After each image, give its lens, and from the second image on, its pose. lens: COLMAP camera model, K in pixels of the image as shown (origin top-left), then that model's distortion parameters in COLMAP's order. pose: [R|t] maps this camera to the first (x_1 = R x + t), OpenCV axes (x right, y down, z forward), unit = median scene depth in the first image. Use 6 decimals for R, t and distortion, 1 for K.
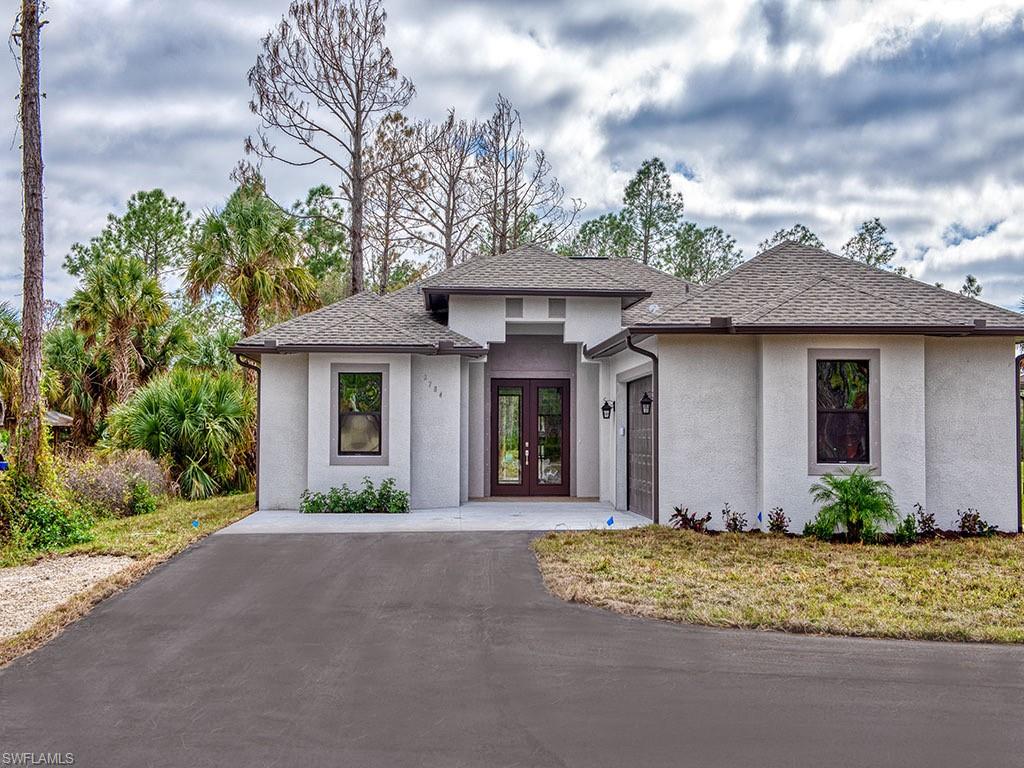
lens RADIAL K [[1505.7, 0, 512.0], [0, 1505.7, 384.0], [0, 0, 1]] dist [-0.004998, -0.006619]
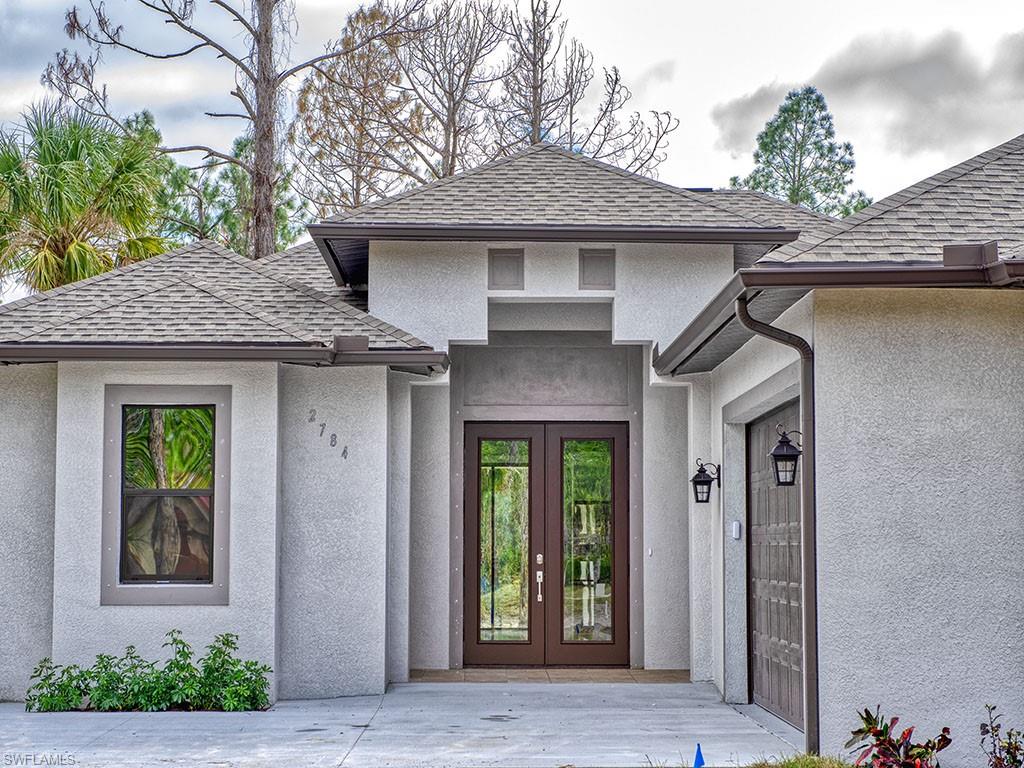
lens RADIAL K [[2068.5, 0, 510.8], [0, 2068.5, 408.4], [0, 0, 1]] dist [0.151840, -0.052590]
pose [[0.998798, -0.005159, -0.048745, 0.034433], [0.003494, 0.999410, -0.034179, 0.015306], [0.048893, 0.033968, 0.998226, 0.353016]]
